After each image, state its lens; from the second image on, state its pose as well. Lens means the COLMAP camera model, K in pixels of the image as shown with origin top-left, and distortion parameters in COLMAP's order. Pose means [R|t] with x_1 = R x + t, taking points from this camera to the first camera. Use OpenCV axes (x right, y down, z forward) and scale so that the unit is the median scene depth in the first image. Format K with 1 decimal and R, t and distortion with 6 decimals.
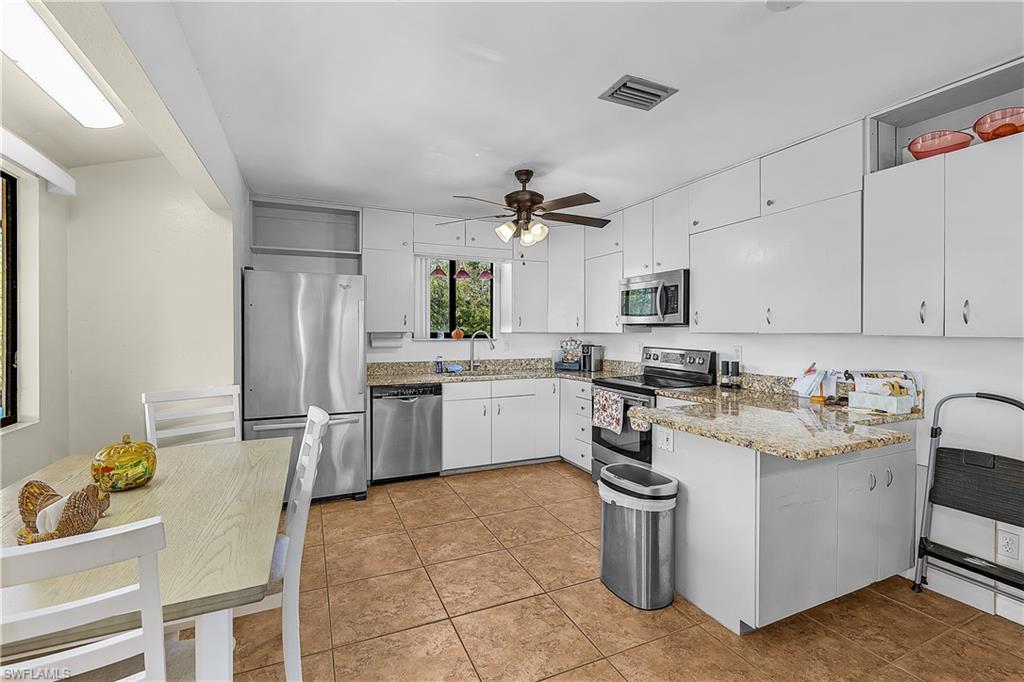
lens RADIAL K [[457.6, 0, 508.9], [0, 457.6, 337.6], [0, 0, 1]] dist [-0.001122, -0.000320]
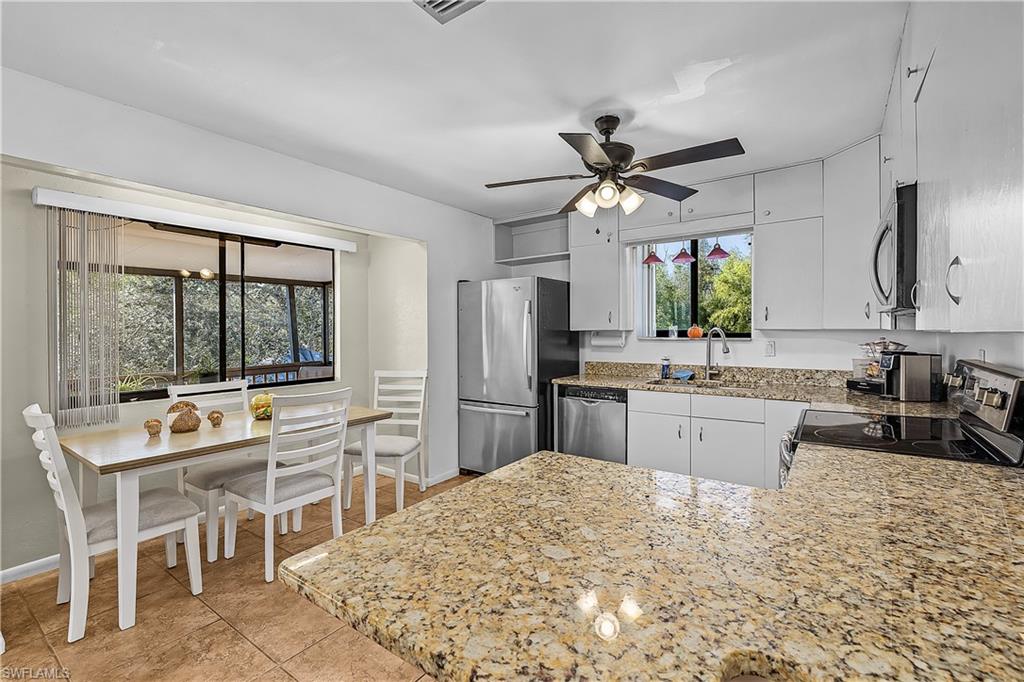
lens RADIAL K [[457.6, 0, 516.3], [0, 457.6, 333.3], [0, 0, 1]] dist [-0.001122, -0.000320]
pose [[0.505898, 0.001078, -0.862593, 0.425148], [-0.004963, 0.999986, -0.001661, -0.002918], [0.862579, 0.005121, 0.505896, 0.333989]]
